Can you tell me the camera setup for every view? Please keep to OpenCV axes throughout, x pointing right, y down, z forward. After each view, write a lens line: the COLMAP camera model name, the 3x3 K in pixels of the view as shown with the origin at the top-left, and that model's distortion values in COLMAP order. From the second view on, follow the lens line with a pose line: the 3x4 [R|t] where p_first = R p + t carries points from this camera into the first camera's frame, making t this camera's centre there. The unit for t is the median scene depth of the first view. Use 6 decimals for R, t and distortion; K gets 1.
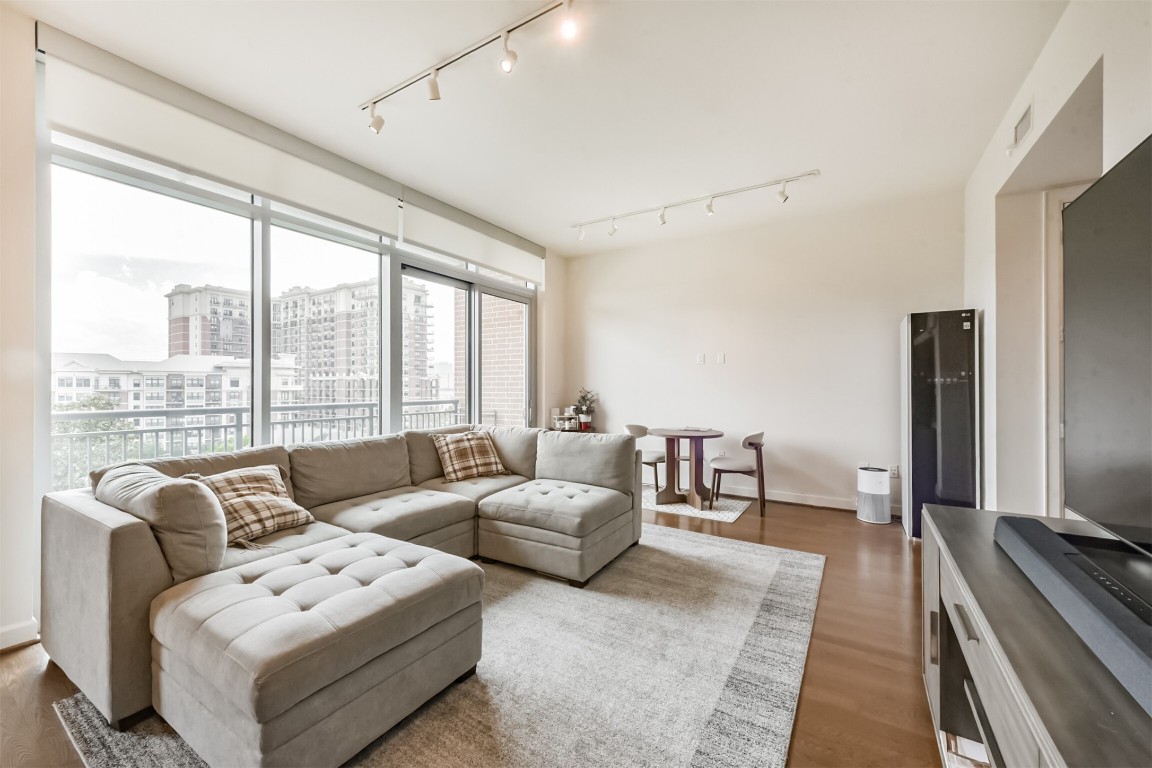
lens RADIAL K [[450.7, 0, 582.7], [0, 450.7, 381.1], [0, 0, 1]] dist [0.005361, -0.002894]
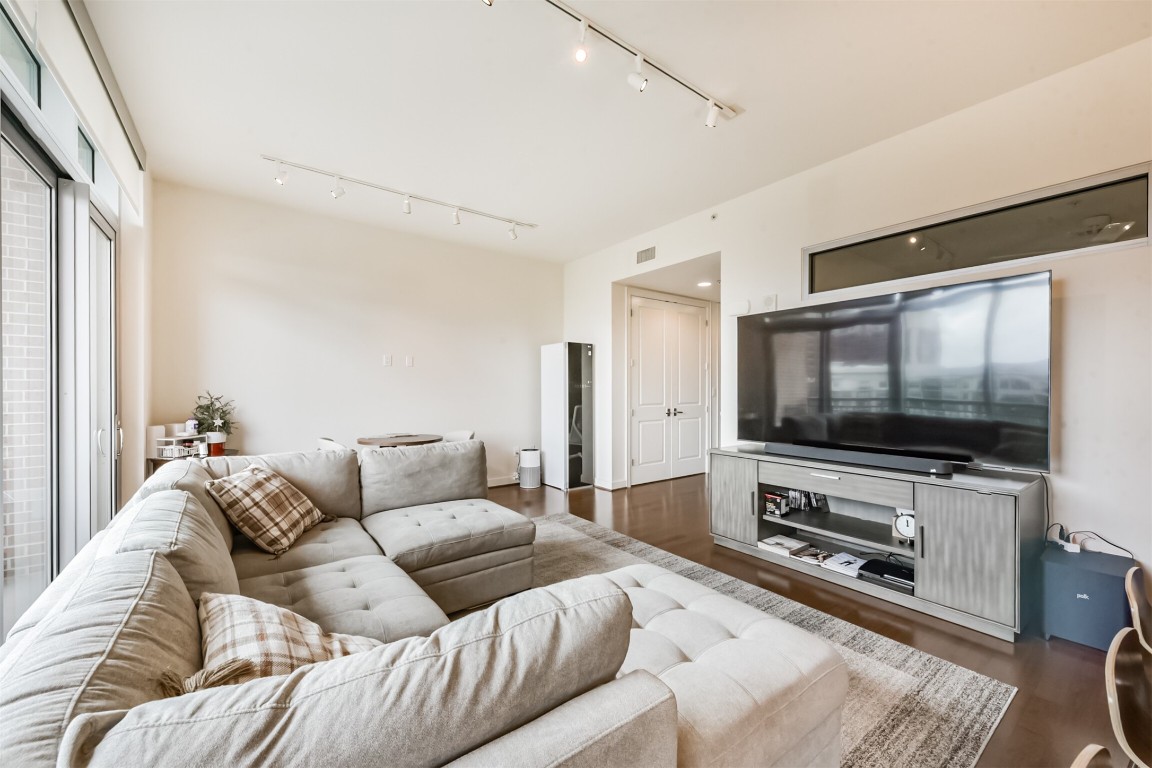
lens RADIAL K [[450.7, 0, 571.4], [0, 450.7, 388.6], [0, 0, 1]] dist [0.005361, -0.002894]
pose [[0.380298, 0.001281, 0.924863, -0.662441], [-0.011887, 0.999923, 0.003503, 0.001732], [-0.924788, -0.012326, 0.380284, 0.405801]]
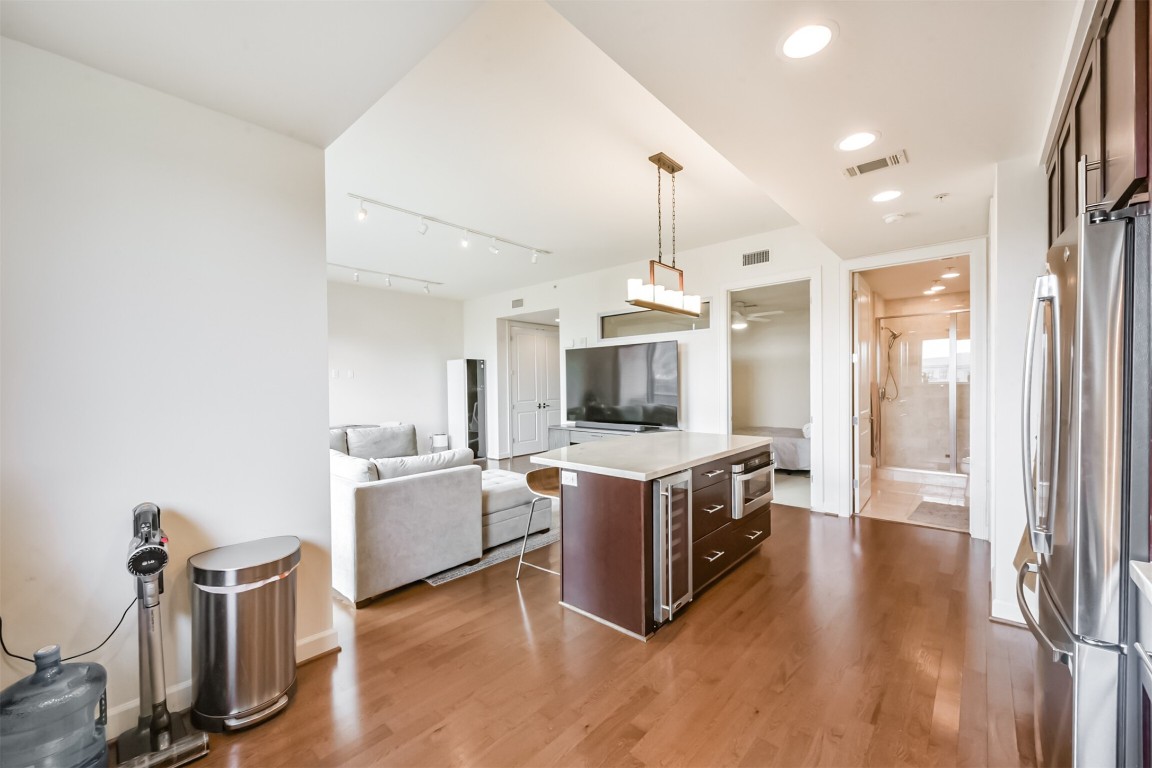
lens RADIAL K [[450.7, 0, 578.0], [0, 450.7, 390.7], [0, 0, 1]] dist [0.005361, -0.002894]
pose [[0.172192, -0.018285, 0.984894, -1.338150], [-0.001355, 0.999822, 0.018799, -0.036664], [-0.985062, -0.004571, 0.172137, 0.080476]]
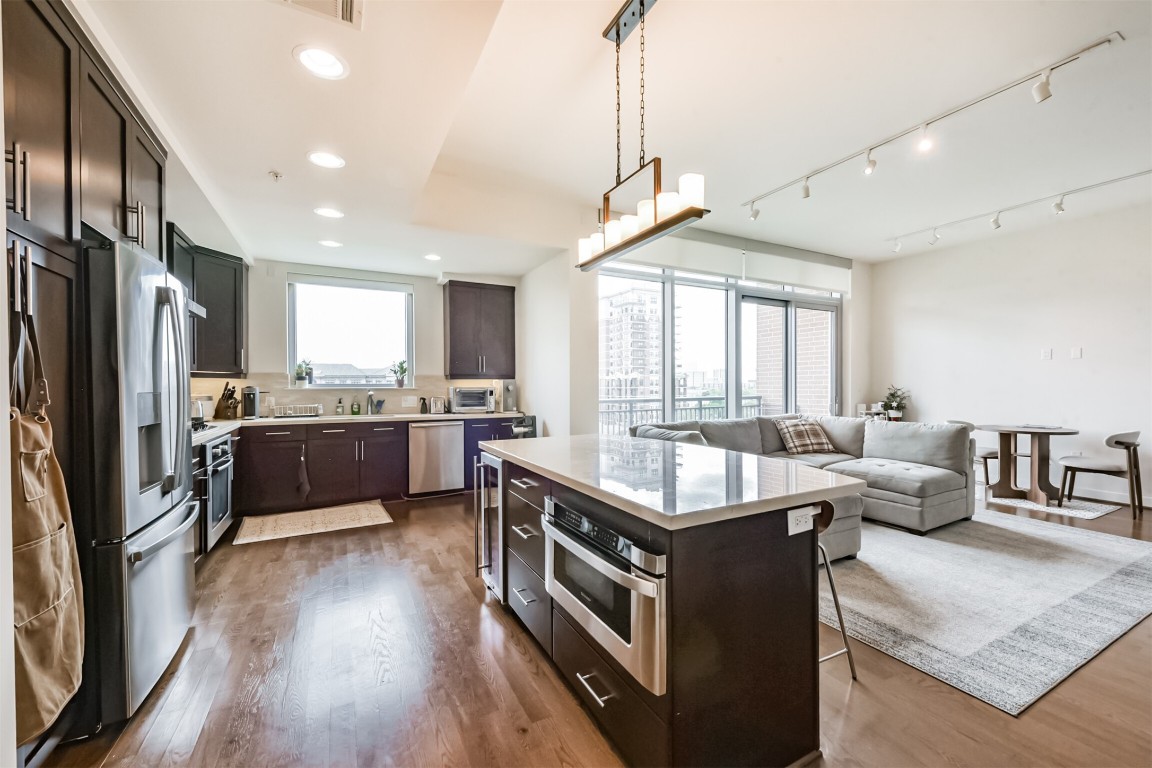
lens RADIAL K [[450.7, 0, 576.0], [0, 450.7, 388.9], [0, 0, 1]] dist [0.005361, -0.002894]
pose [[0.854228, -0.001511, -0.519896, -0.134493], [0.012606, 0.999762, 0.017806, -0.008153], [0.519745, -0.021764, 0.854044, -0.493191]]
